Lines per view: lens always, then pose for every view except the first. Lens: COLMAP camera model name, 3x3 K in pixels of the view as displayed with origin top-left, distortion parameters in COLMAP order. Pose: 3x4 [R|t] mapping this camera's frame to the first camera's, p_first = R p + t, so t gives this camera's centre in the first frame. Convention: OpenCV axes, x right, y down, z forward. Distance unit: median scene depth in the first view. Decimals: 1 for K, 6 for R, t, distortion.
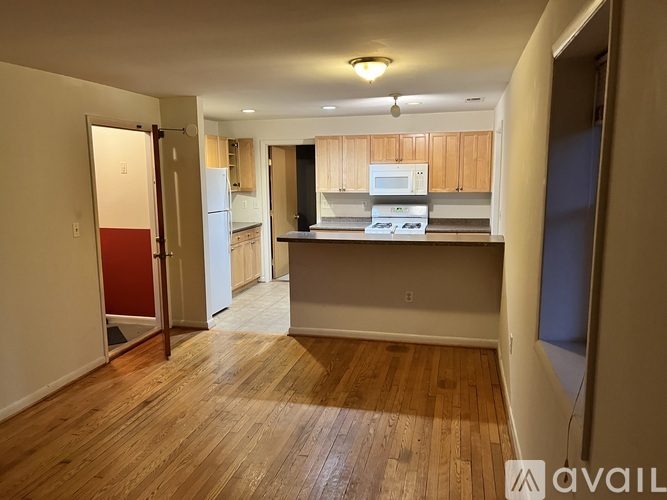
lens RADIAL K [[498.5, 0, 332.3], [0, 498.5, 250.9], [0, 0, 1]] dist [0.097402, 0.000098]
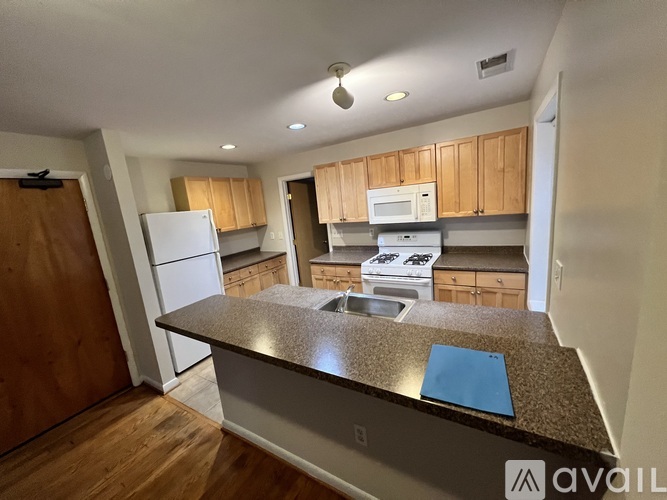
lens RADIAL K [[267.3, 0, 335.1], [0, 267.3, 251.6], [0, 0, 1]] dist [0.002113, 0.000104]
pose [[0.953952, -0.029602, -0.298495, 0.158066], [0.043027, 0.998332, 0.038504, -0.084526], [0.296857, -0.049574, 0.953634, 0.525364]]
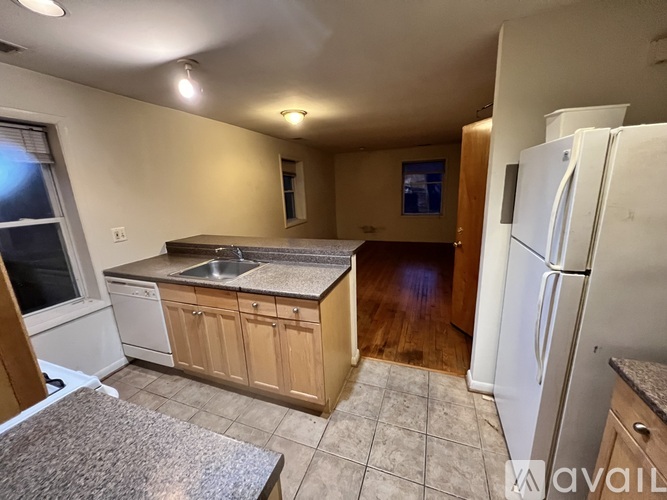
lens RADIAL K [[267.3, 0, 332.3], [0, 267.3, 250.8], [0, 0, 1]] dist [0.002113, 0.000104]
pose [[-0.992545, 0.031148, 0.117833, -0.079305], [0.073632, 0.923666, 0.376058, -0.152377], [-0.097125, 0.381931, -0.919073, 1.071508]]
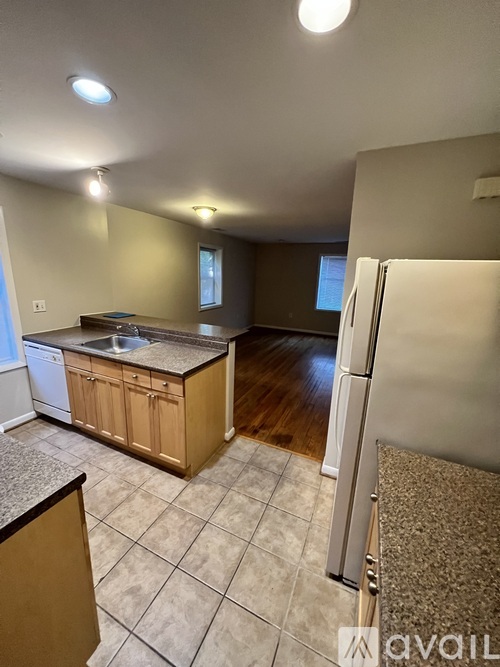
lens RADIAL K [[267.3, 0, 245.4], [0, 267.3, 333.2], [0, 0, 1]] dist [0.002113, 0.000104]
pose [[-0.981430, -0.055415, 0.183641, -0.152715], [0.015594, 0.931145, 0.364317, -0.168004], [-0.191185, 0.360415, -0.912989, 1.098645]]
